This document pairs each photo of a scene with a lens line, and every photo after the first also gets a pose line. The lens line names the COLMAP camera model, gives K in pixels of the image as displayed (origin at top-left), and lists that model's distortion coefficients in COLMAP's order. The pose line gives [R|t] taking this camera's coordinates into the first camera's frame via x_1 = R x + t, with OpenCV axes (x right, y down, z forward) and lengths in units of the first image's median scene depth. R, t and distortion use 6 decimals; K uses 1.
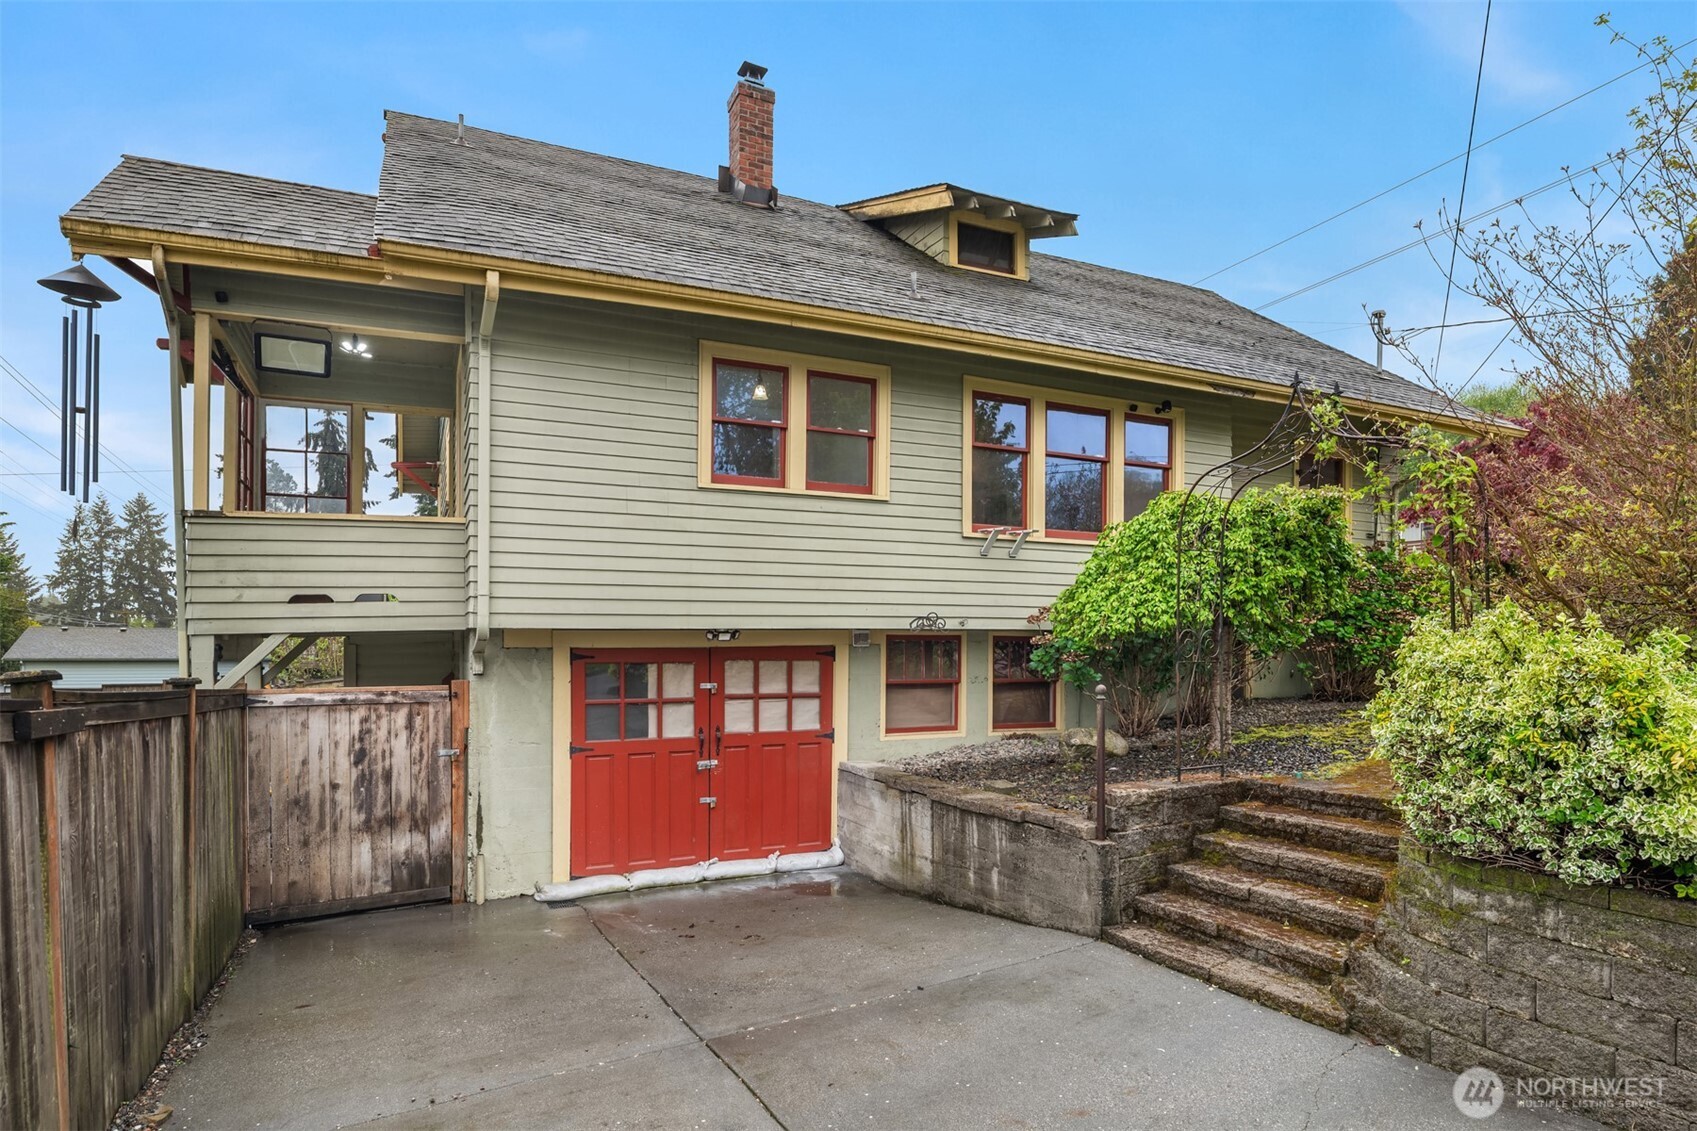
lens RADIAL K [[935.4, 0, 857.5], [0, 935.4, 663.8], [0, 0, 1]] dist [-0.004283, 0.000192]
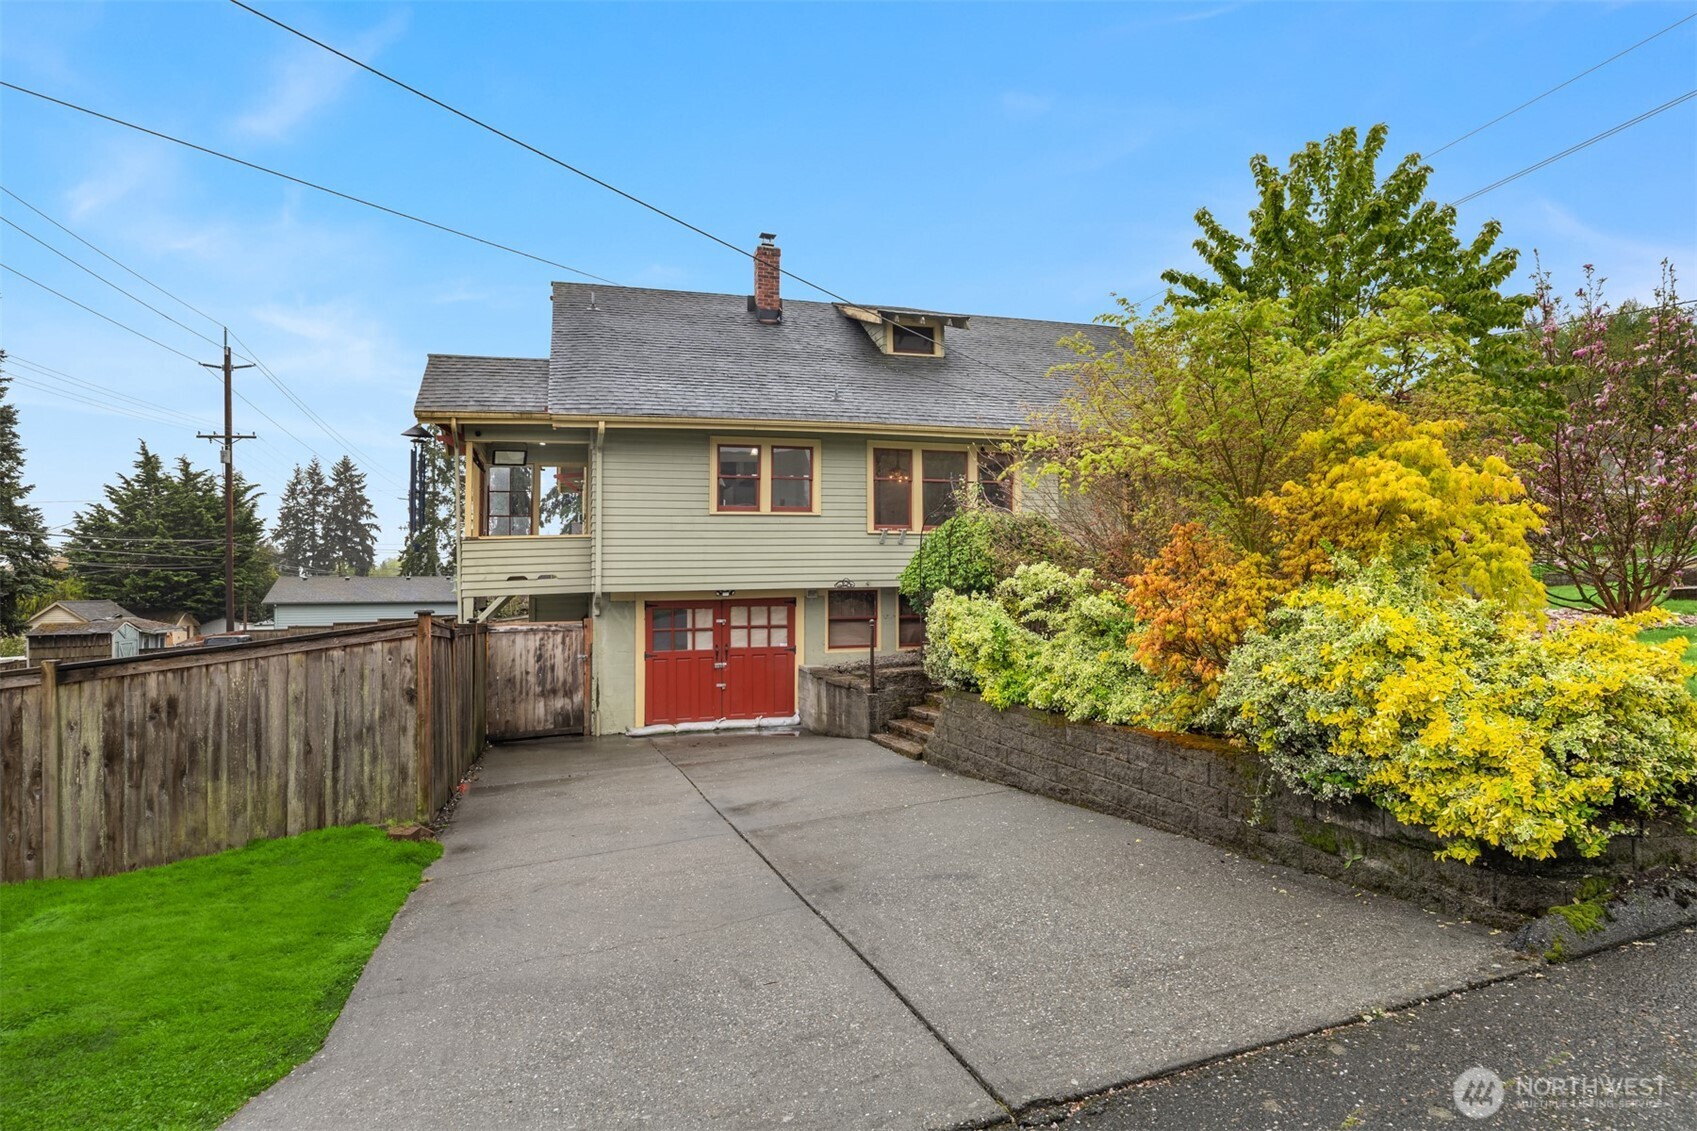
lens RADIAL K [[935.4, 0, 850.1], [0, 935.4, 565.9], [0, 0, 1]] dist [-0.004283, 0.000192]
pose [[0.988224, -0.013374, -0.152428, 0.362840], [0.007804, 0.999282, -0.037084, -0.013710], [0.152814, 0.035458, 0.987619, -0.741261]]
